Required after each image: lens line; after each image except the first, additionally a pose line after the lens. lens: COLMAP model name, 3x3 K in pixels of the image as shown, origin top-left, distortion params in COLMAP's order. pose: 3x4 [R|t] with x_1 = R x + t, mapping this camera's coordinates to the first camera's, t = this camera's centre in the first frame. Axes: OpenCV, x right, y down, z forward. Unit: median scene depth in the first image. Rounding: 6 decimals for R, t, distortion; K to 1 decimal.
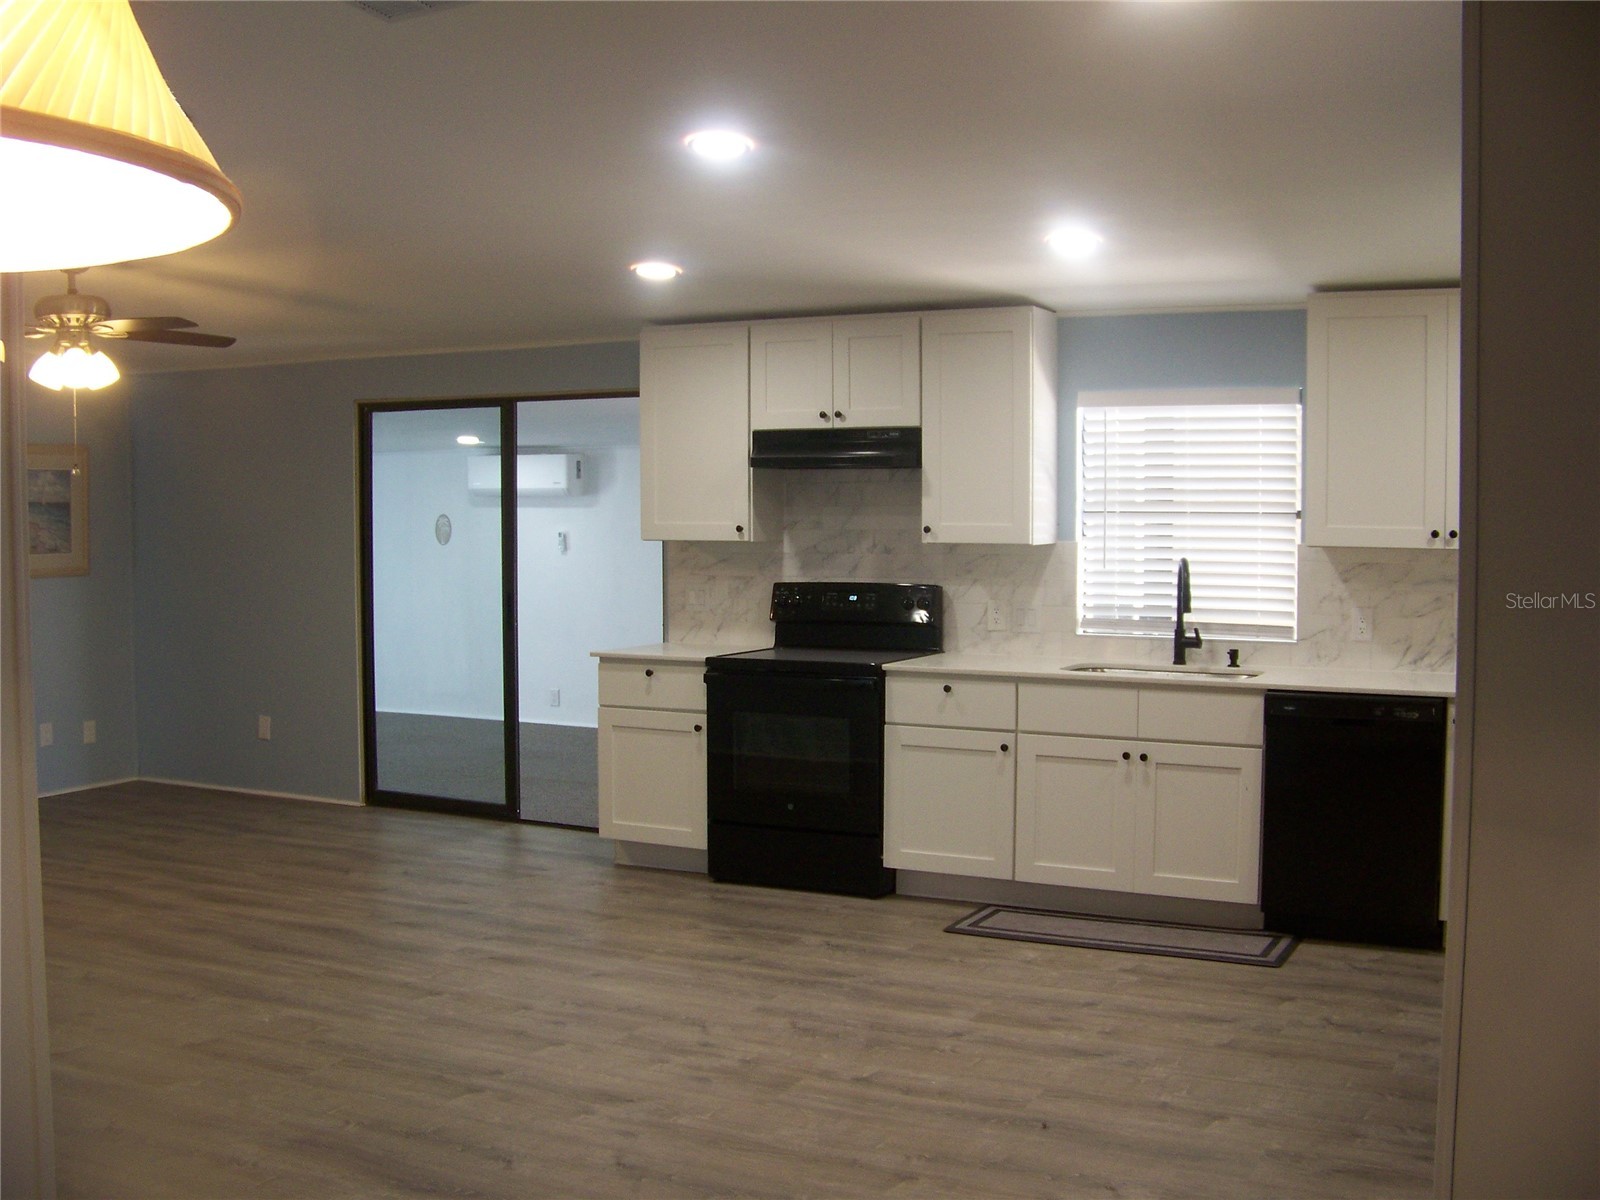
lens RADIAL K [[1708.6, 0, 830.4], [0, 1708.6, 593.6], [0, 0, 1]] dist [-0.147565, 0.000000]
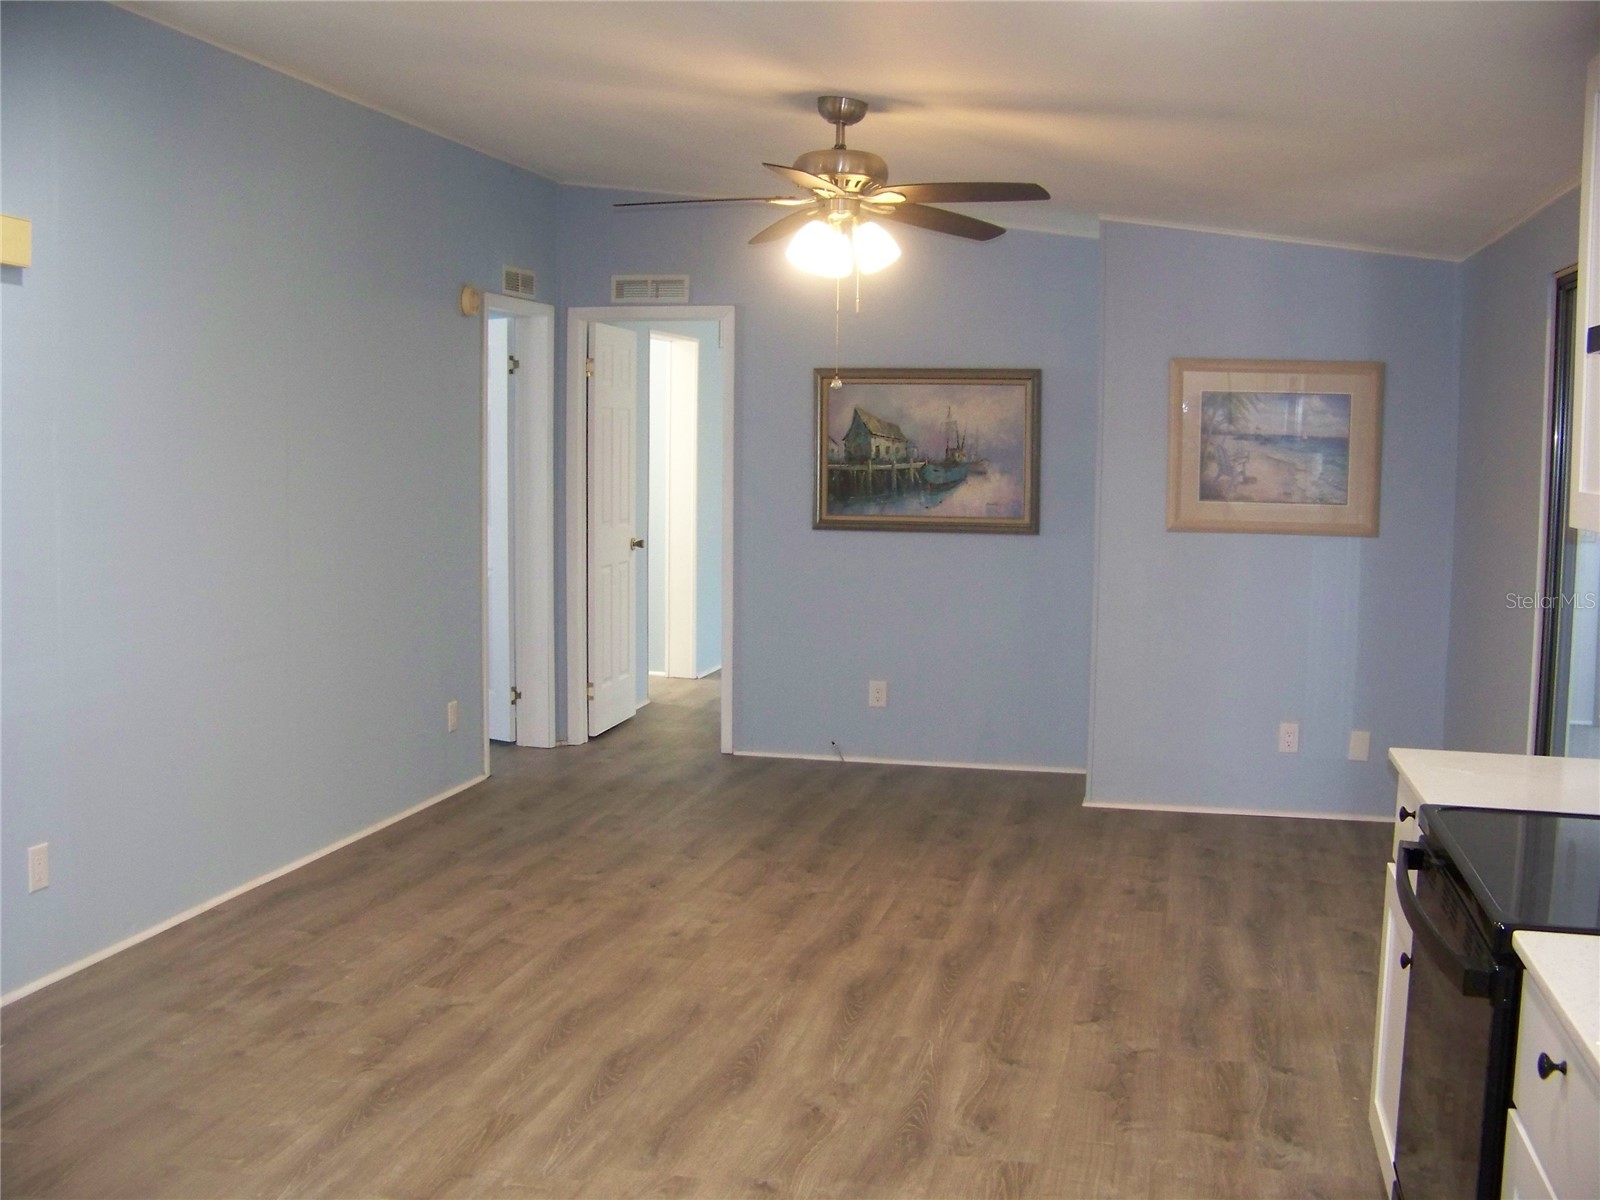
lens RADIAL K [[1708.6, 0, 798.8], [0, 1708.6, 603.6], [0, 0, 1]] dist [-0.147565, 0.000000]
pose [[0.244298, 0.104178, -0.964088, 0.317190], [-0.073098, 0.993362, 0.088818, -0.042902], [0.966941, 0.048774, 0.250292, 0.818639]]
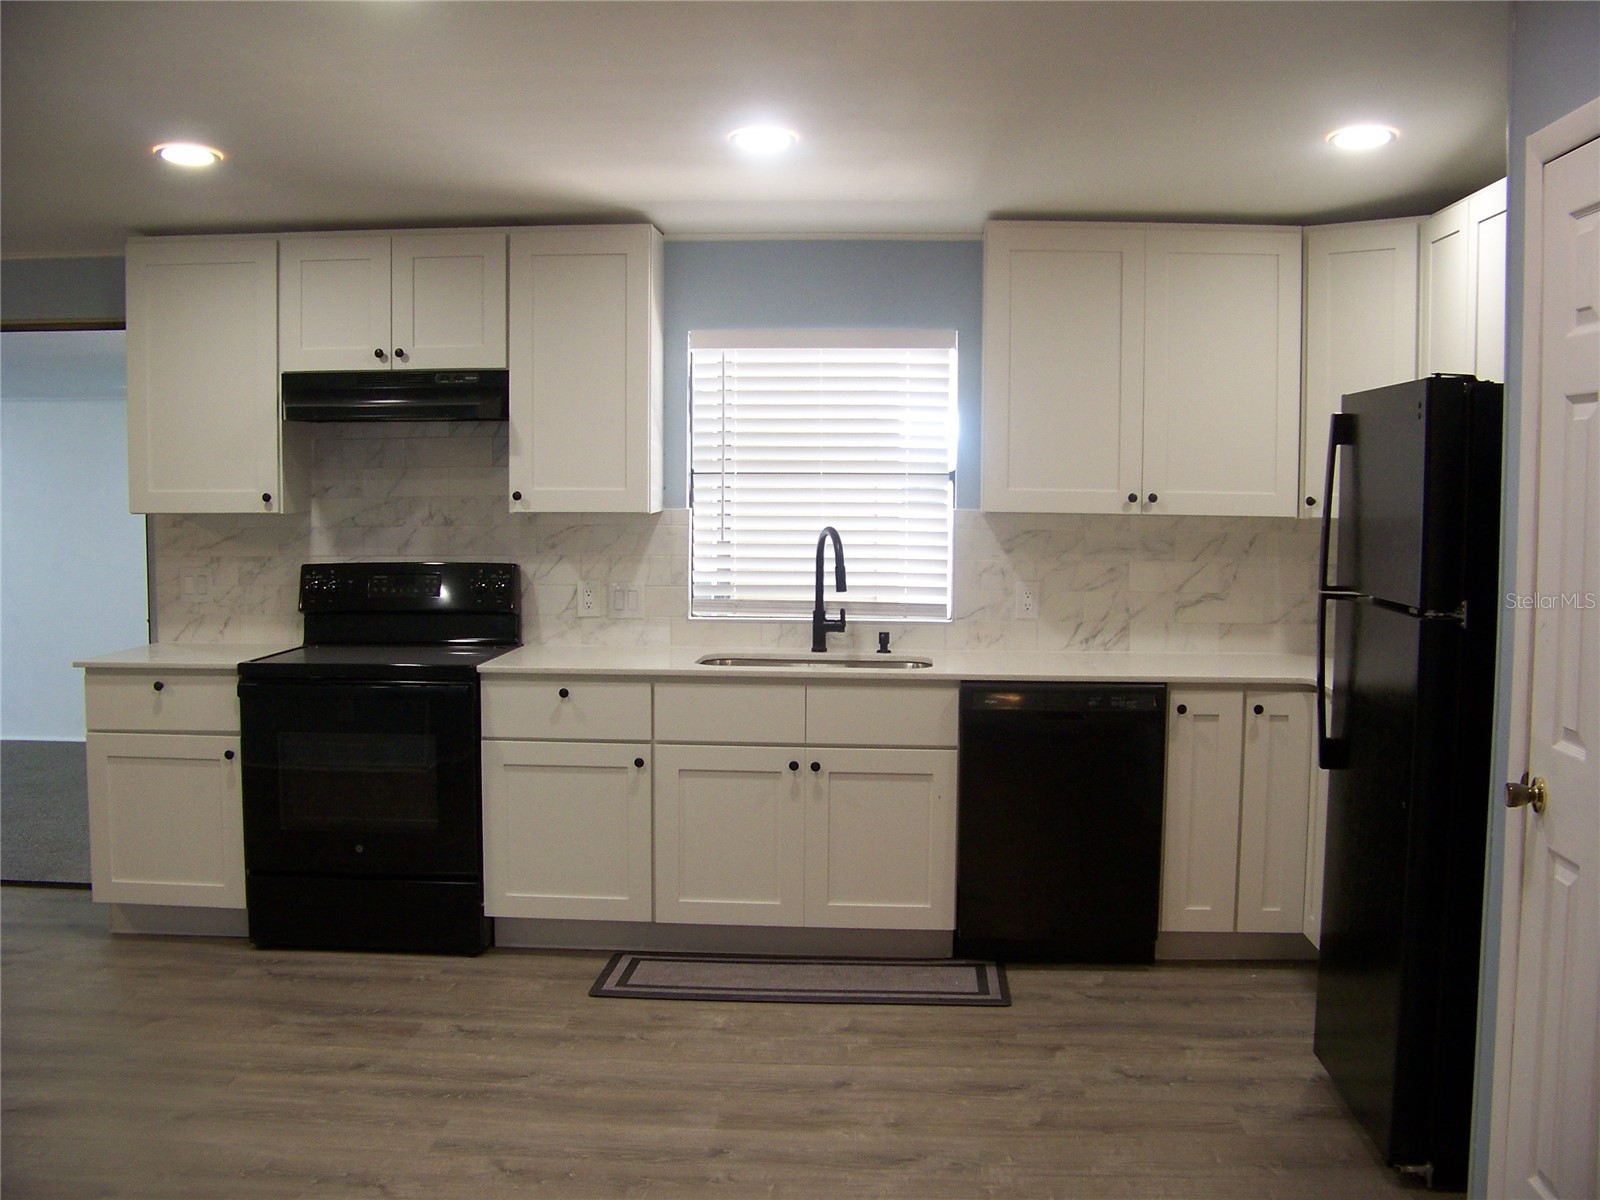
lens RADIAL K [[1708.6, 0, 796.2], [0, 1708.6, 599.9], [0, 0, 1]] dist [-0.147565, 0.000000]
pose [[0.927619, -0.027926, 0.372483, -0.123560], [0.018501, 0.999412, 0.028855, -0.009276], [-0.373070, -0.019875, 0.927590, 0.202479]]
